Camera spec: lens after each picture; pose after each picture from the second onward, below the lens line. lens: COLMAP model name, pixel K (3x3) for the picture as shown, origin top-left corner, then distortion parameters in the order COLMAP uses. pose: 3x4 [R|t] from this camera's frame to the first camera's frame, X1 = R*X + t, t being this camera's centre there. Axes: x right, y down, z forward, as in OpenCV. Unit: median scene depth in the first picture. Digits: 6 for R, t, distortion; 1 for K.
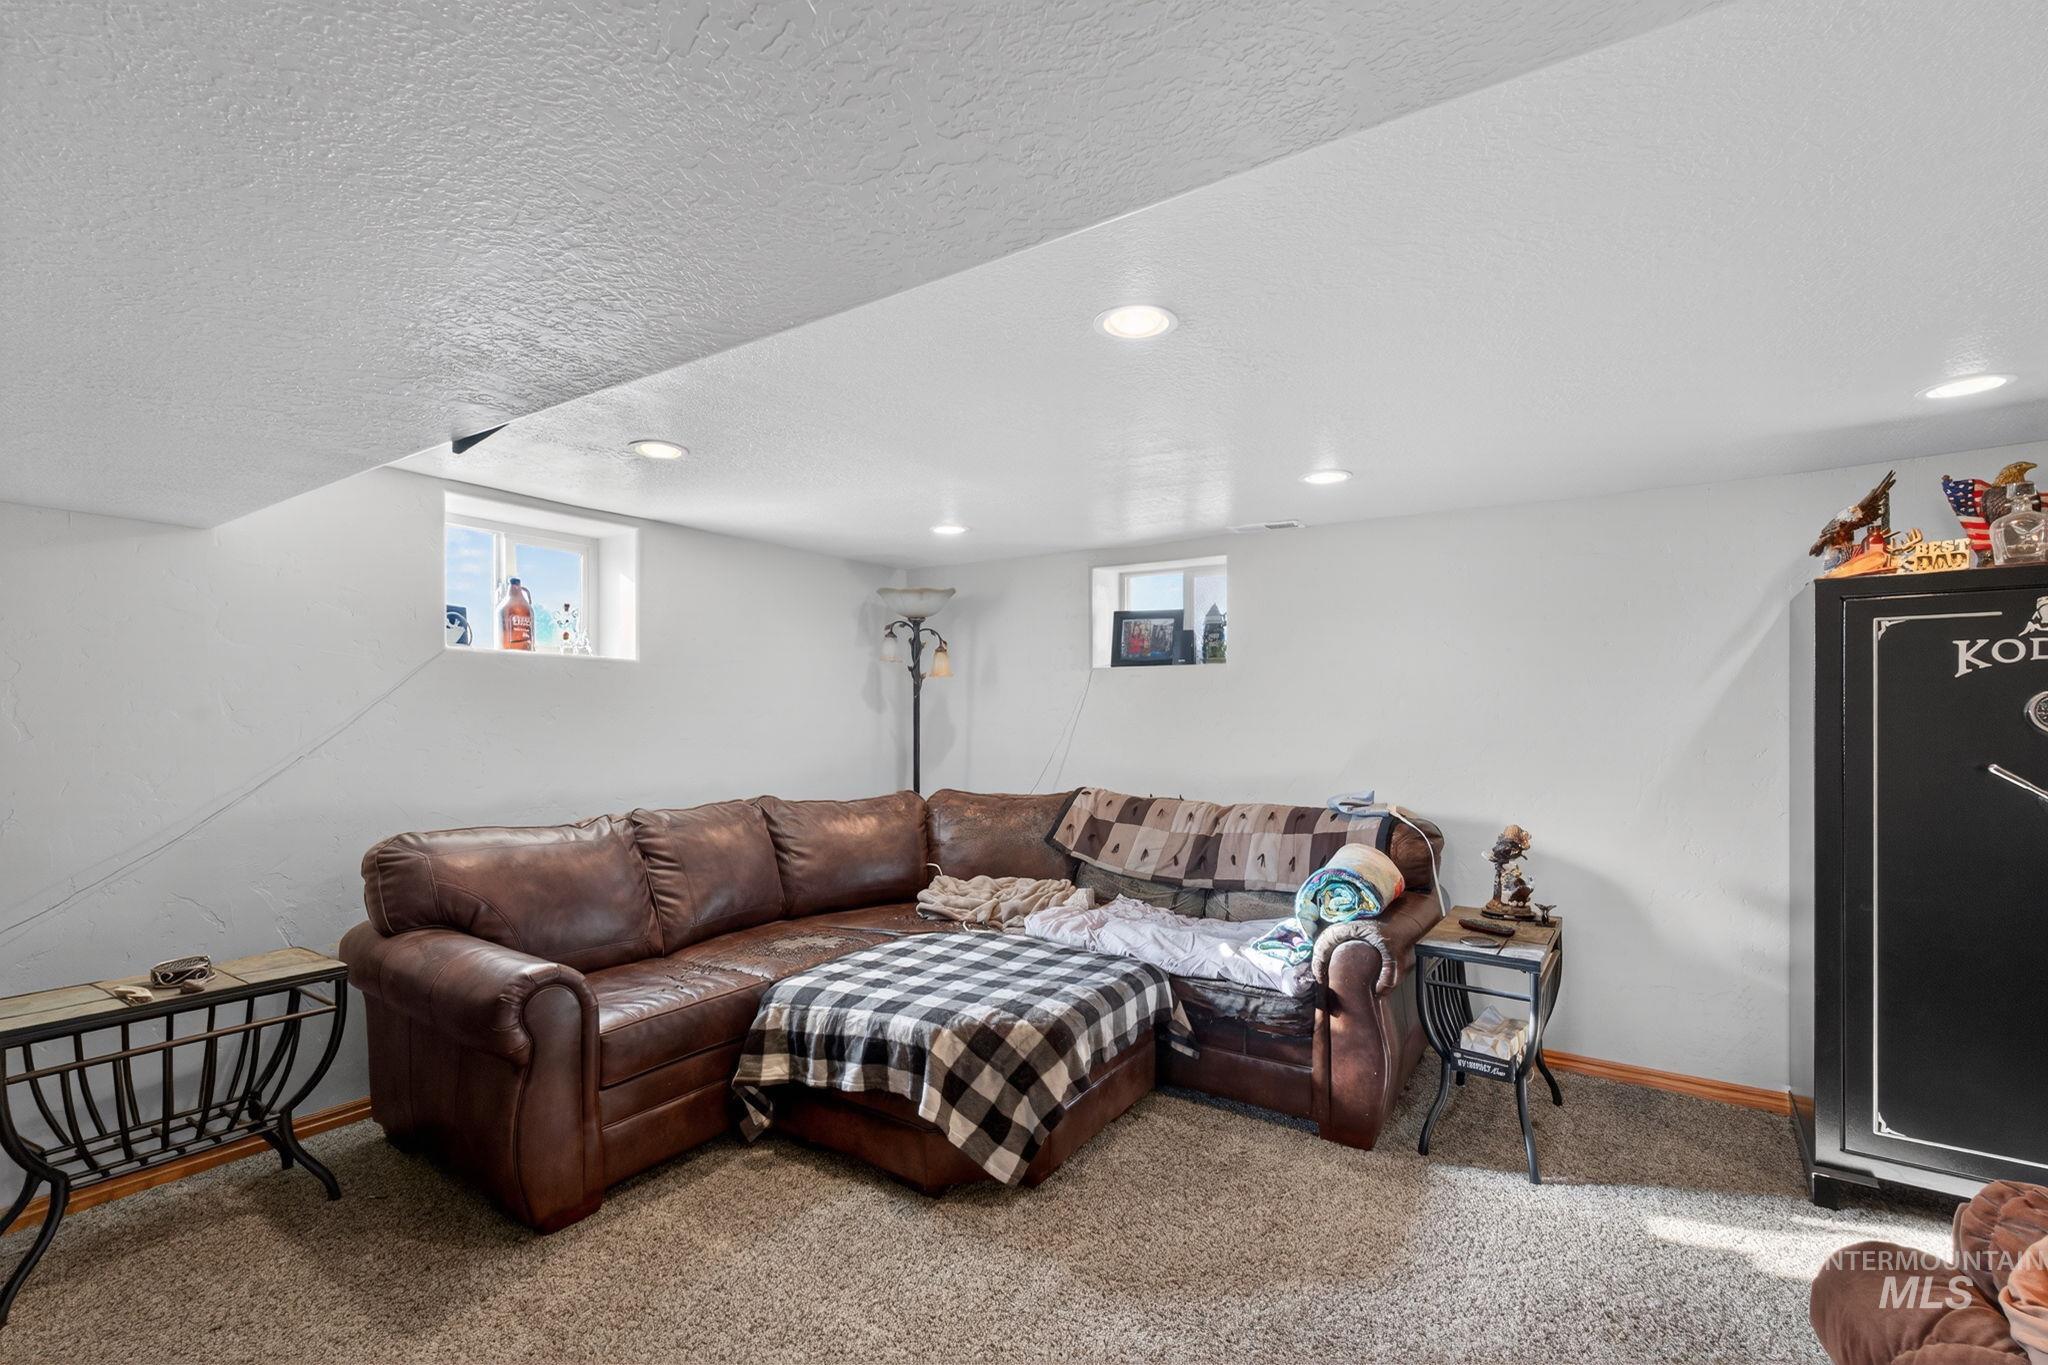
lens RADIAL K [[893.5, 0, 1021.5], [0, 893.5, 706.9], [0, 0, 1]] dist [0.000534, 0.000105]
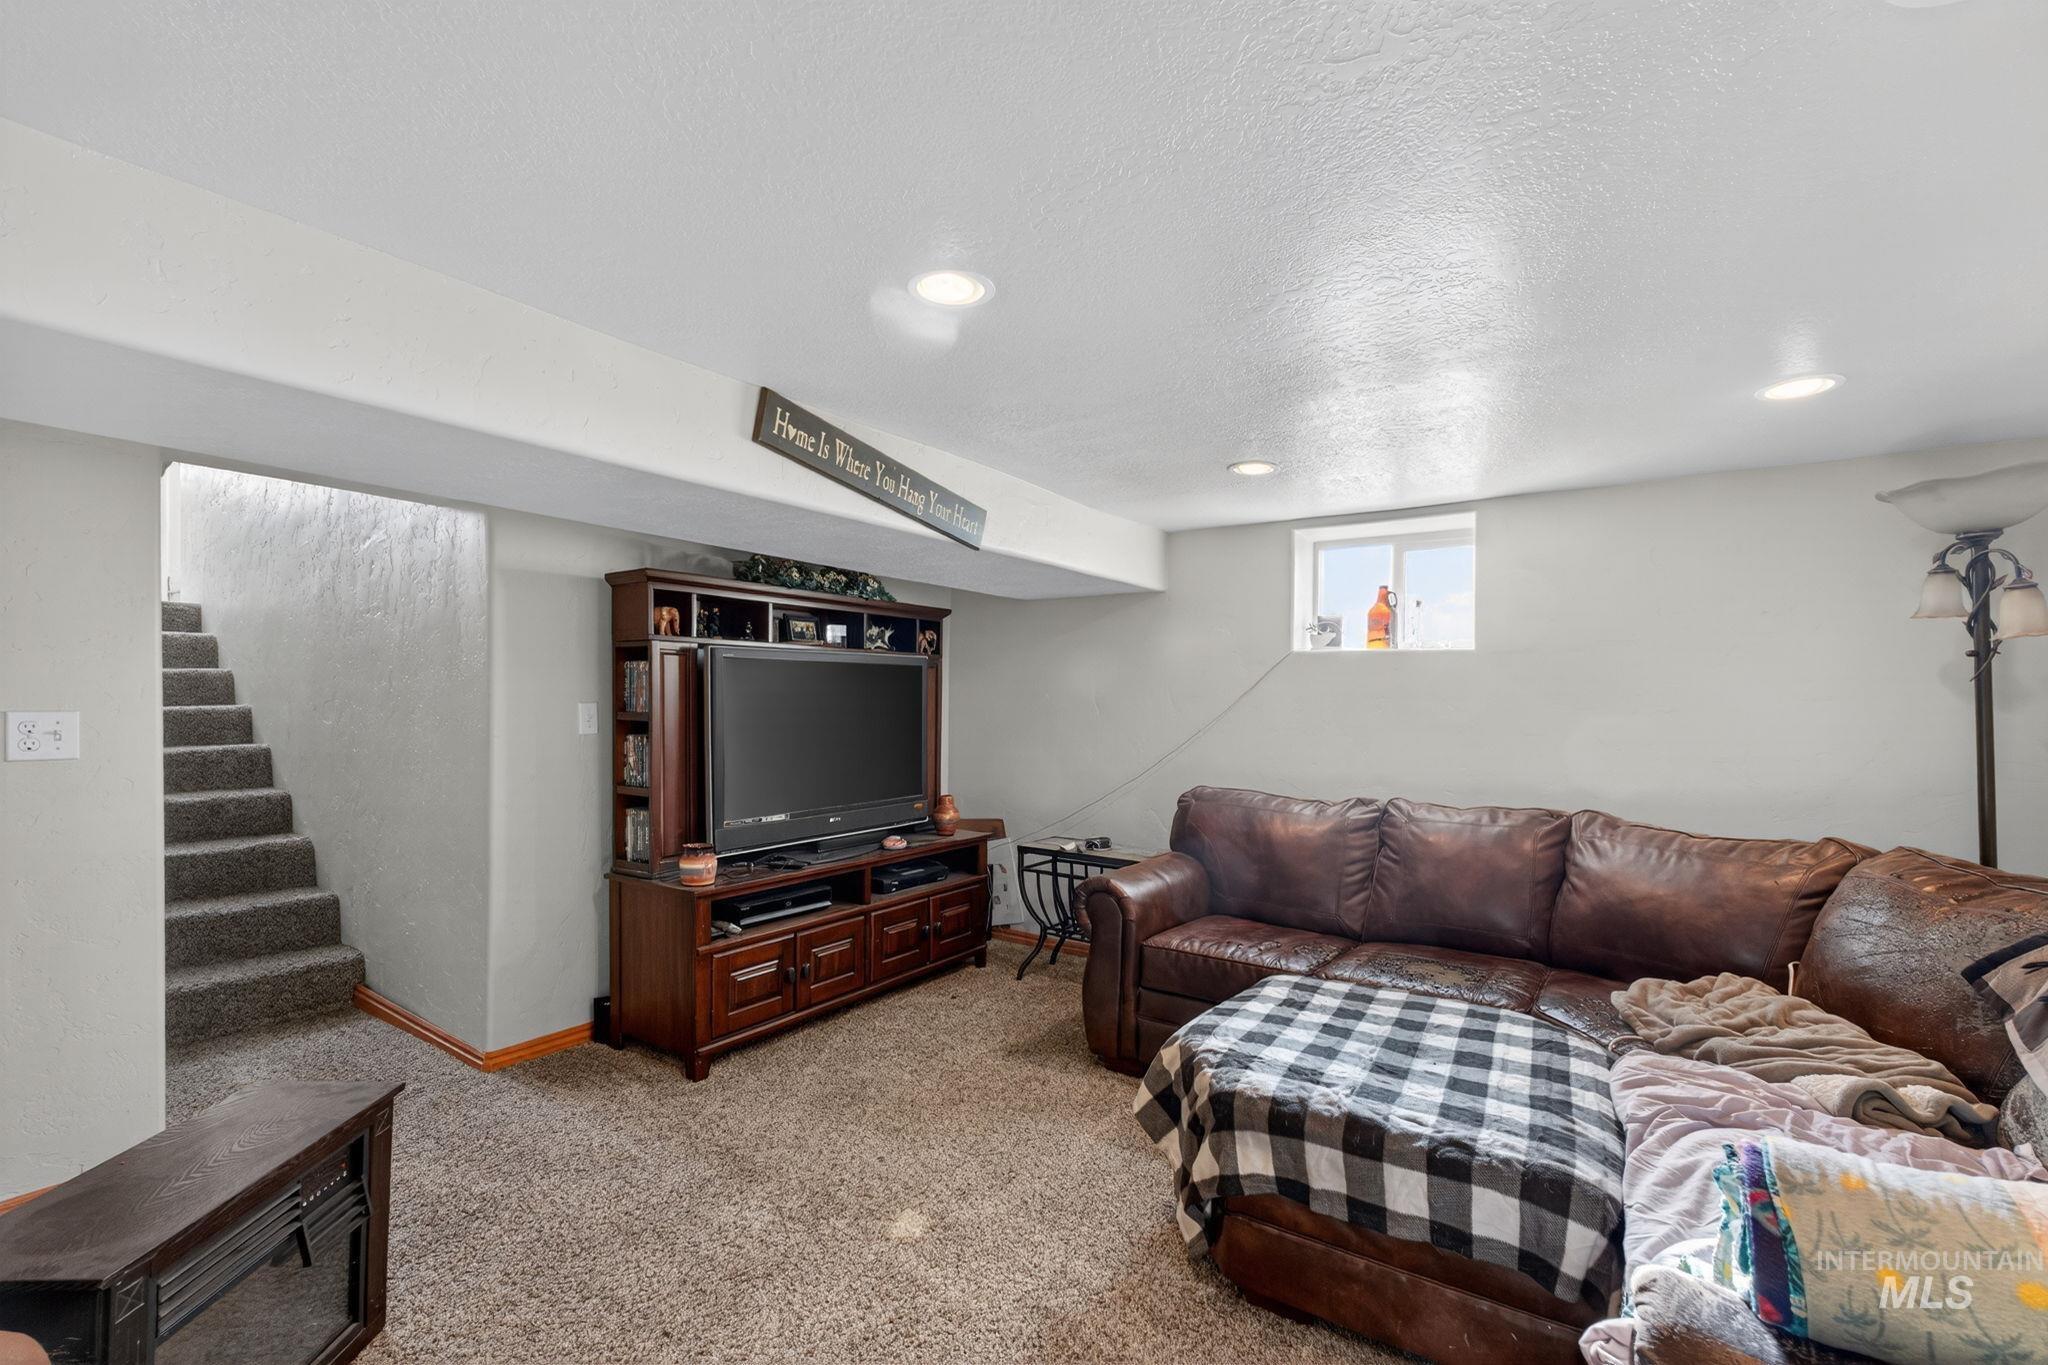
lens RADIAL K [[893.5, 0, 1021.5], [0, 893.5, 706.9], [0, 0, 1]] dist [0.000534, 0.000105]
pose [[-0.027509, 0.008891, -0.999582, 0.610254], [0.000415, 0.999960, 0.008883, 0.000794], [0.999621, -0.000170, -0.027512, 0.608998]]
